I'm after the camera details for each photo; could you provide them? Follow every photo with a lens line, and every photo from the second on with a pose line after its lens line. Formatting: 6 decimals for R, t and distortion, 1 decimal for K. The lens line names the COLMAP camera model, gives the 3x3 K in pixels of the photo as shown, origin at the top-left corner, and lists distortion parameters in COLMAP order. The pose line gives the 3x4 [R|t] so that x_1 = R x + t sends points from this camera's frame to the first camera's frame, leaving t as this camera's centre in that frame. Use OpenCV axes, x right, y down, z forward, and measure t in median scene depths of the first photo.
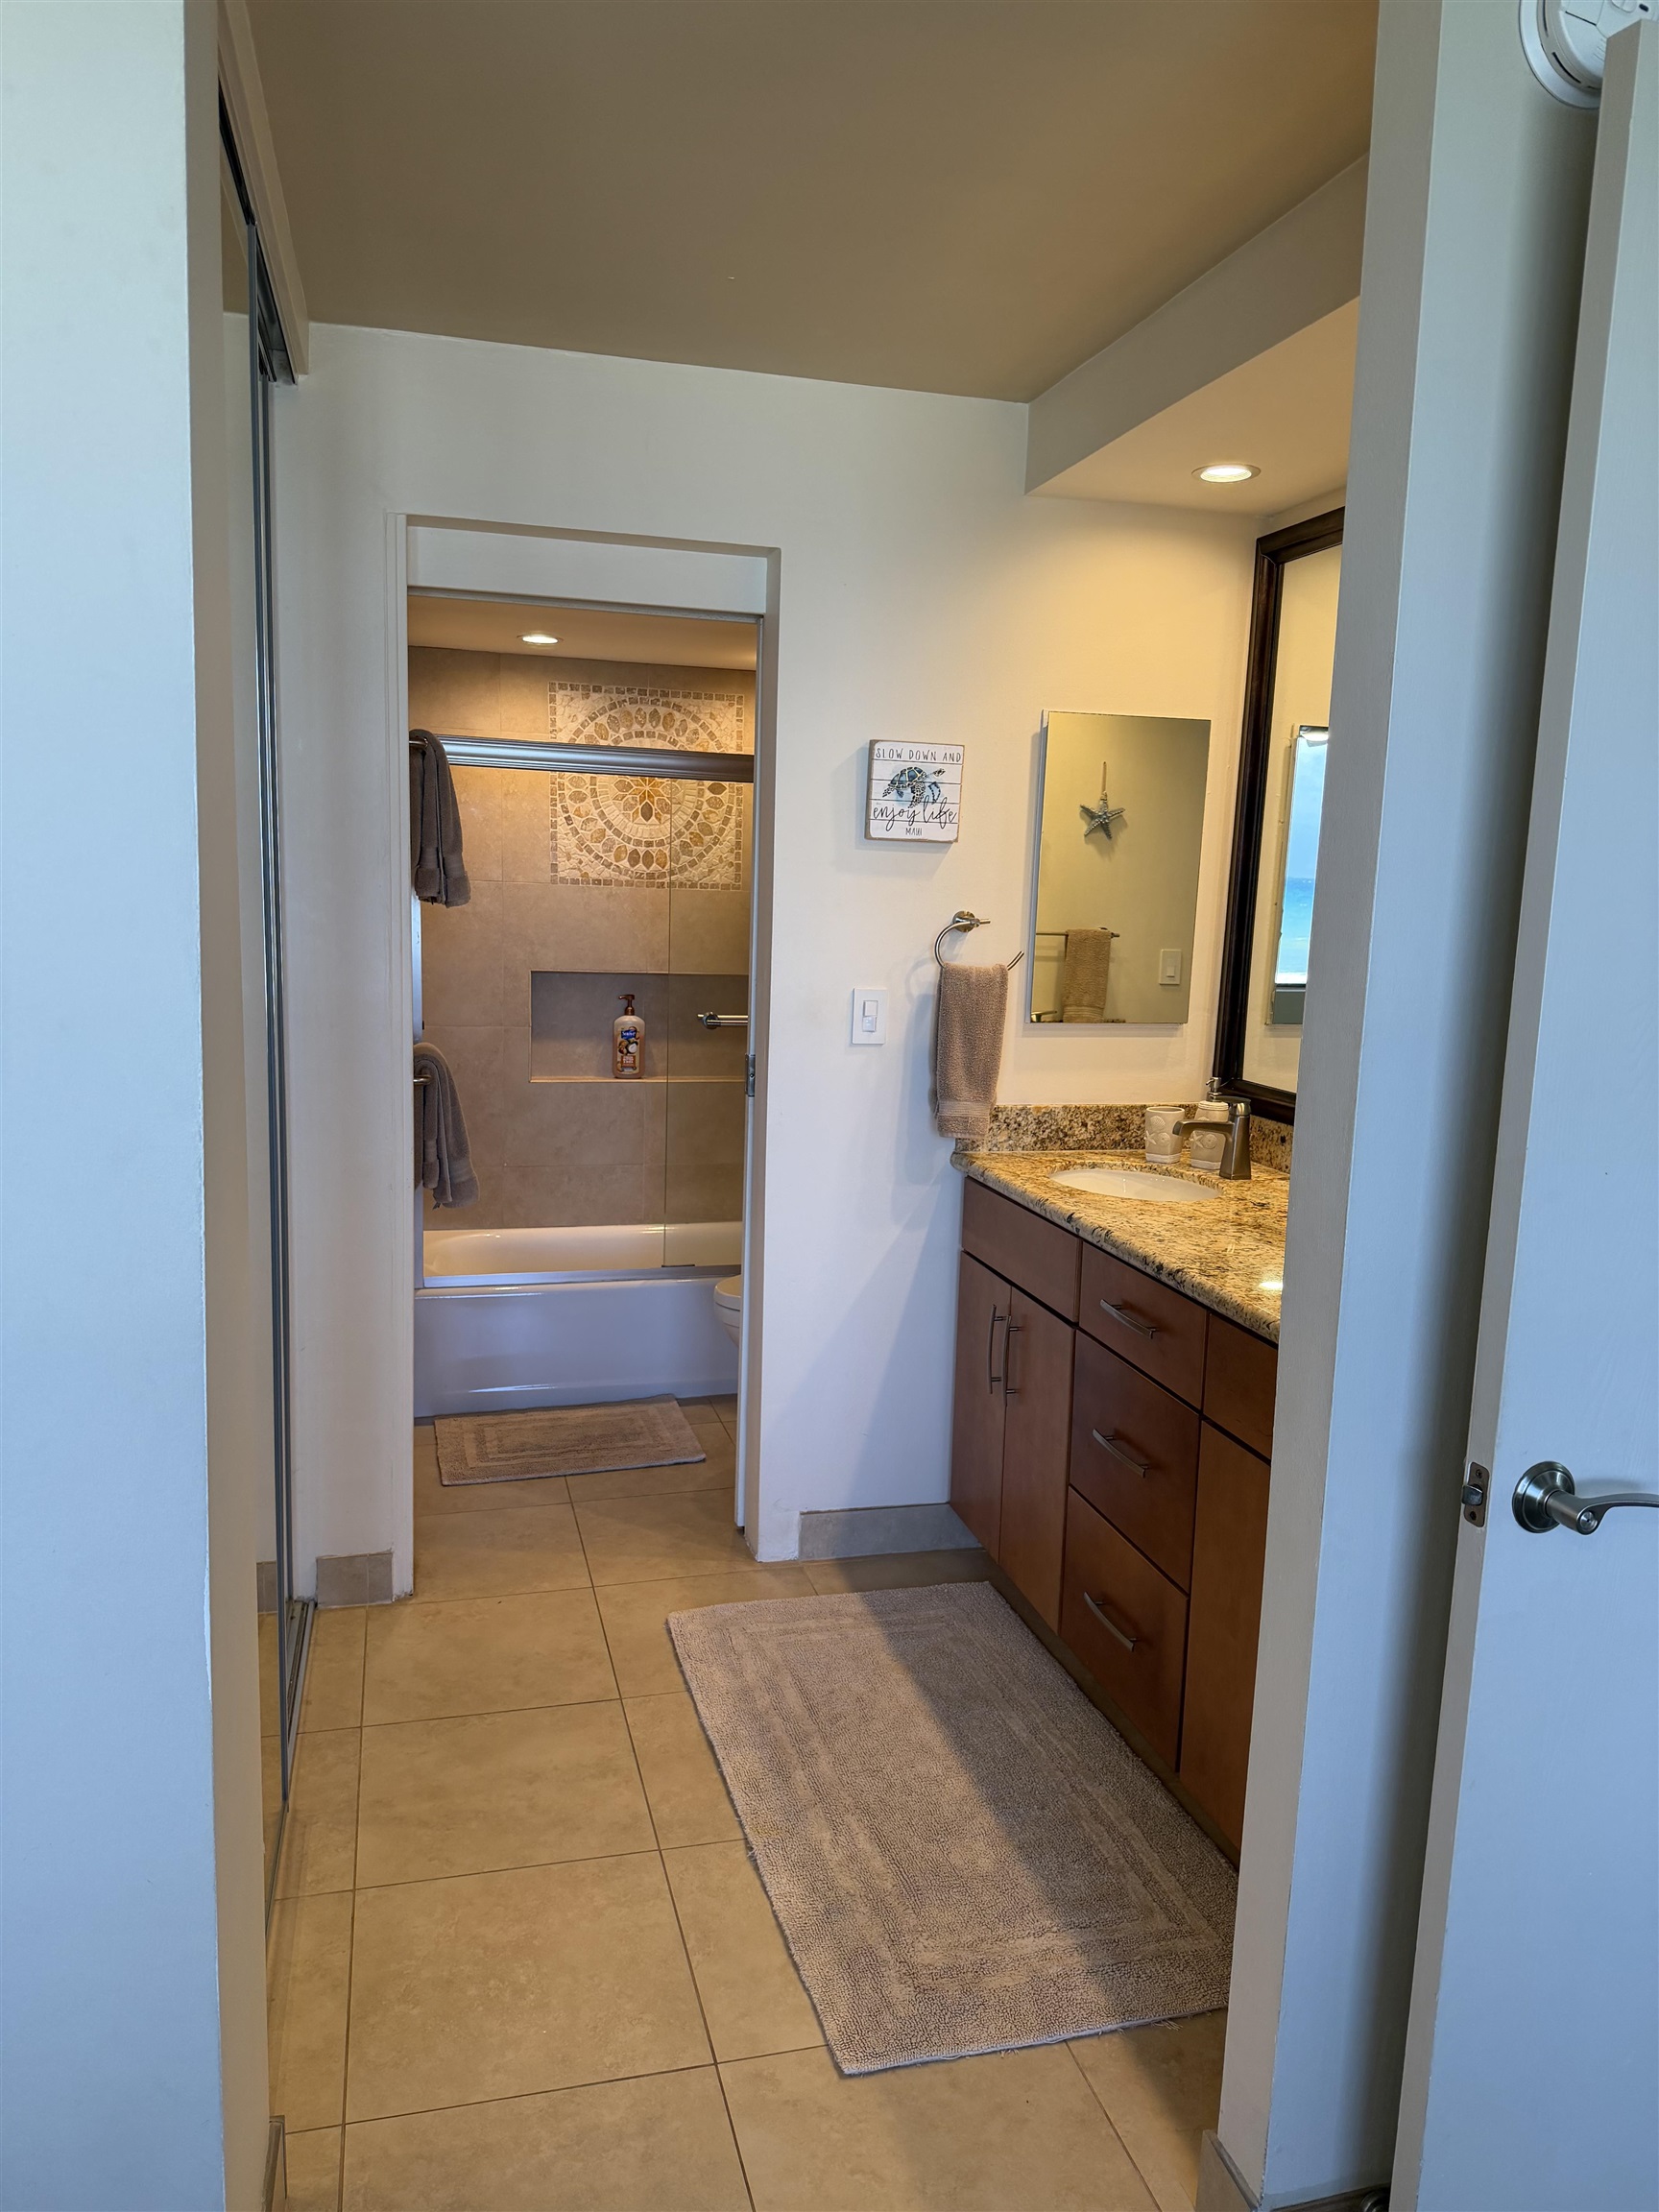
lens RADIAL K [[1552.7, 0, 829.6], [0, 1552.7, 1093.4], [0, 0, 1]] dist [0.056833, -0.078571]
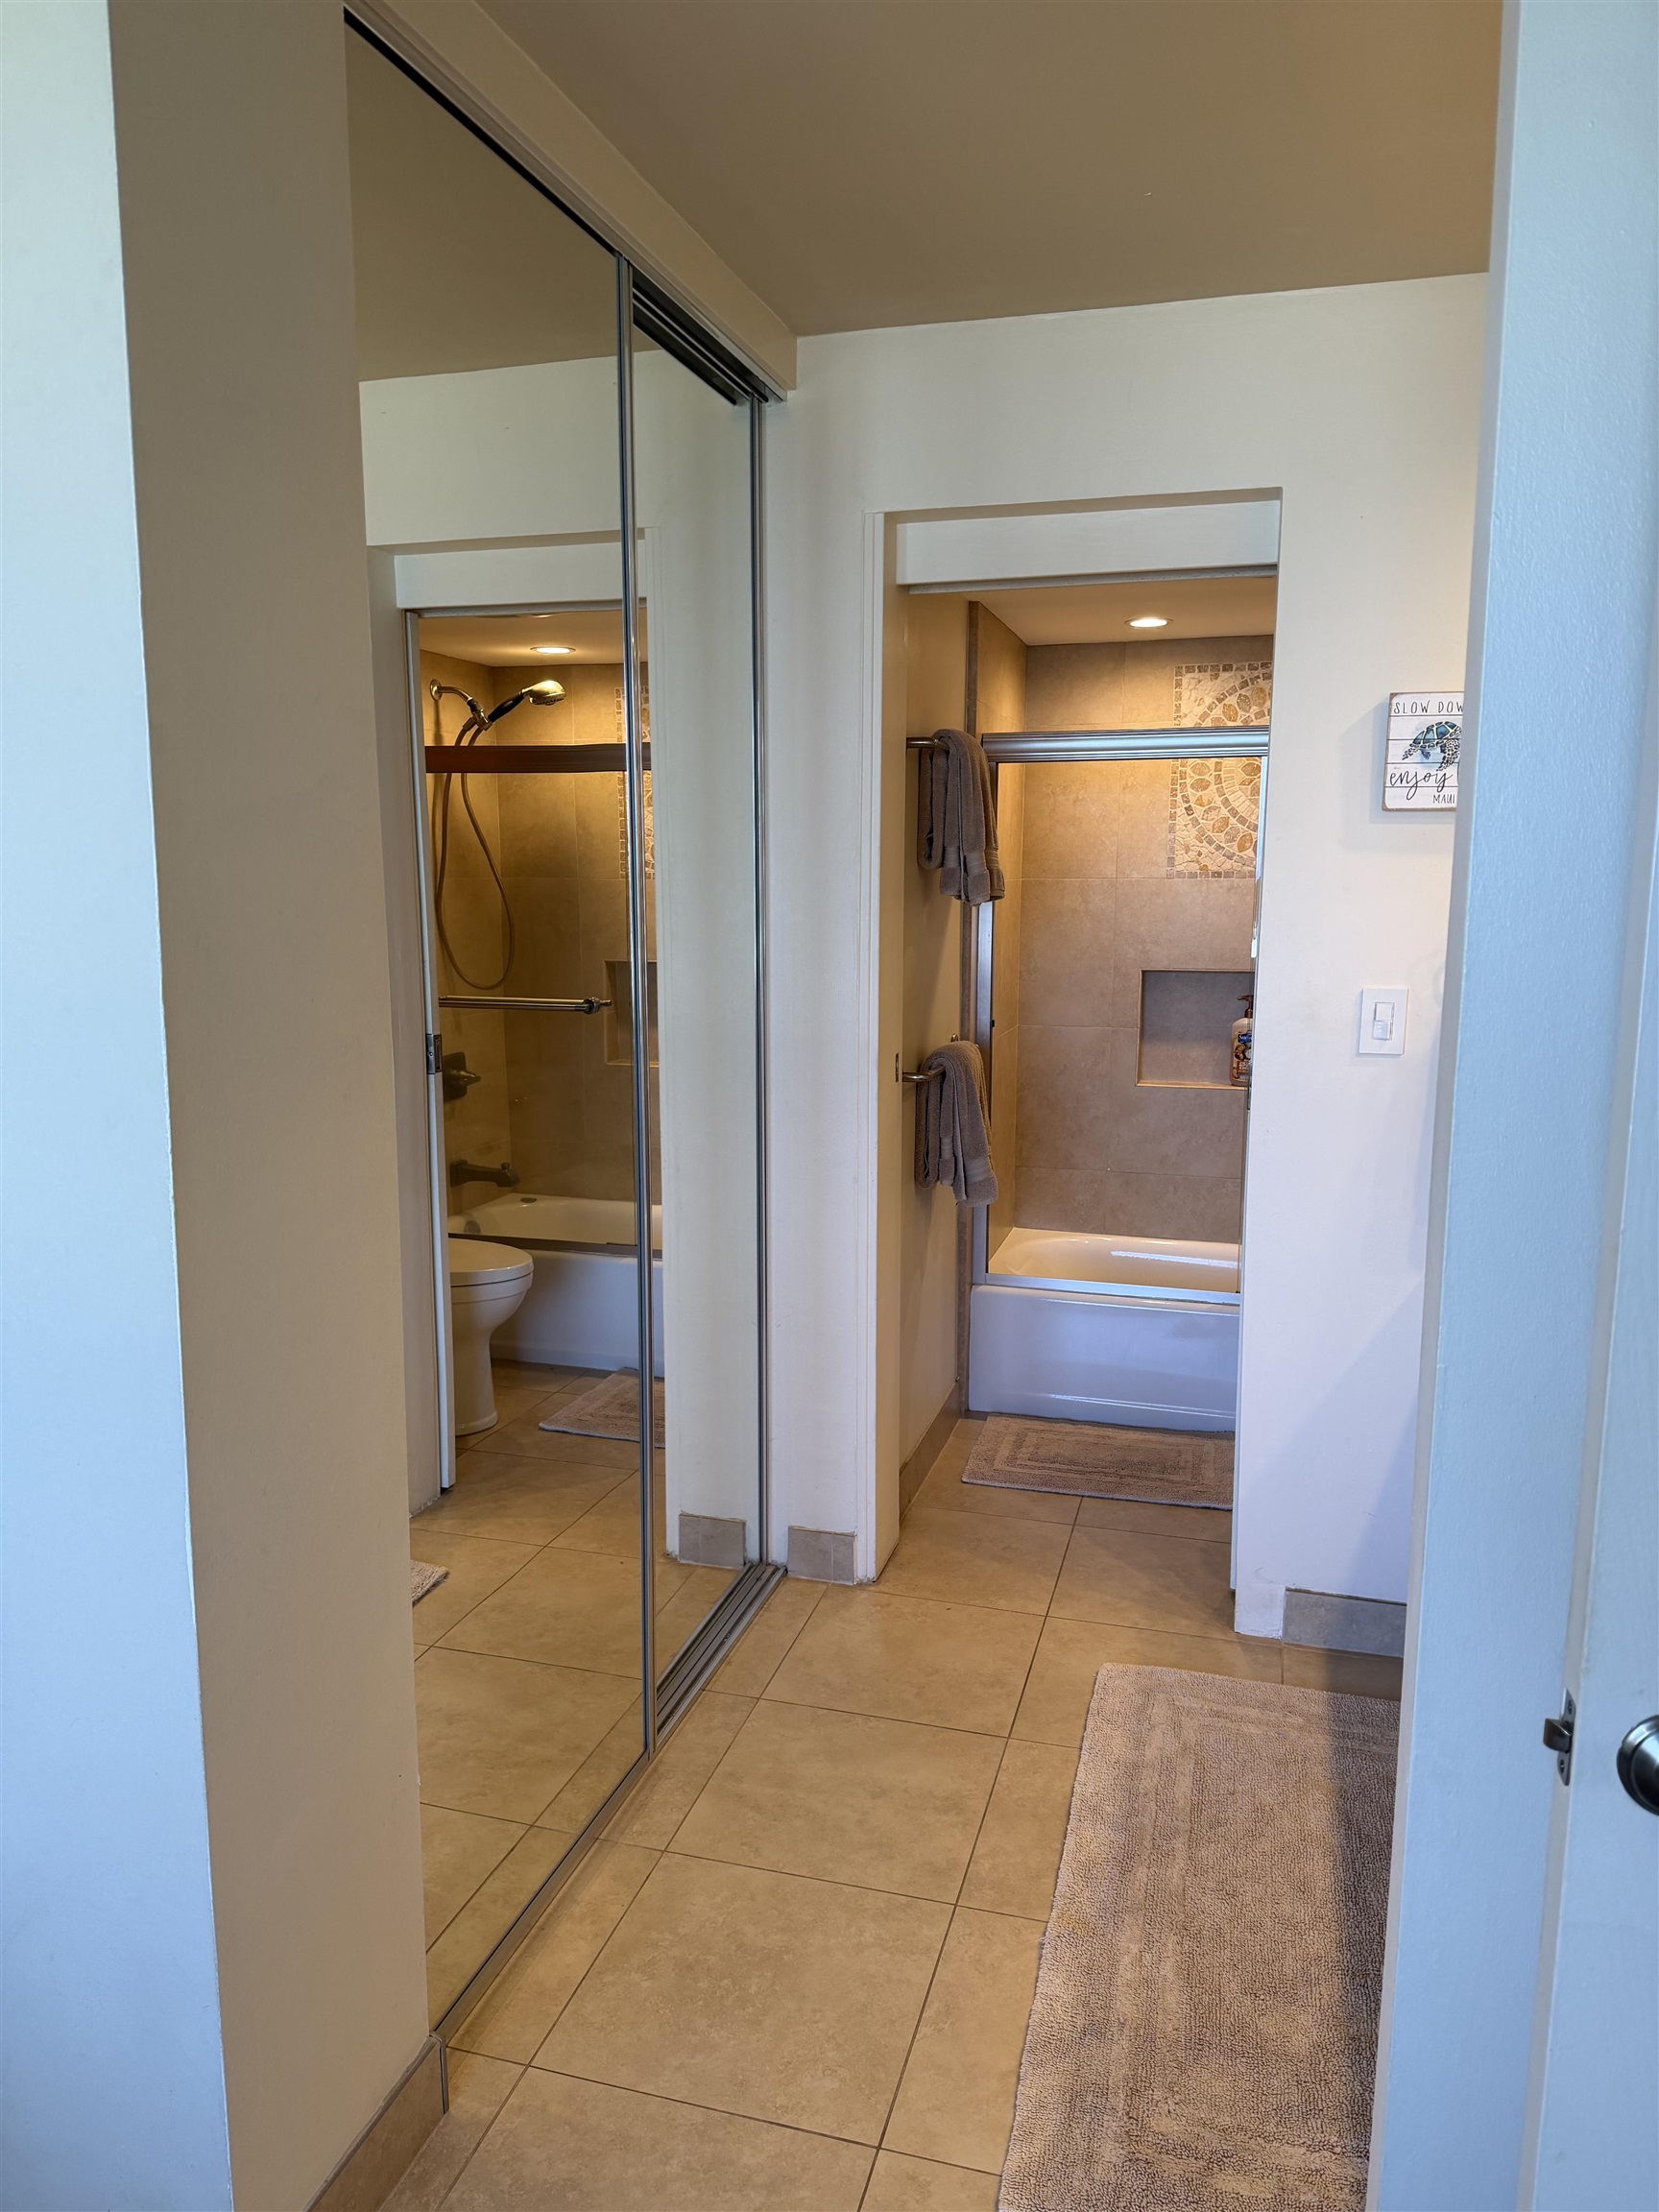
lens RADIAL K [[1552.7, 0, 829.6], [0, 1552.7, 1105.0], [0, 0, 1]] dist [0.056833, -0.078571]
pose [[0.854788, 0.046261, -0.516912, 0.143793], [-0.043465, 0.998901, 0.017521, -0.003766], [0.517154, 0.007491, 0.855859, 0.078114]]
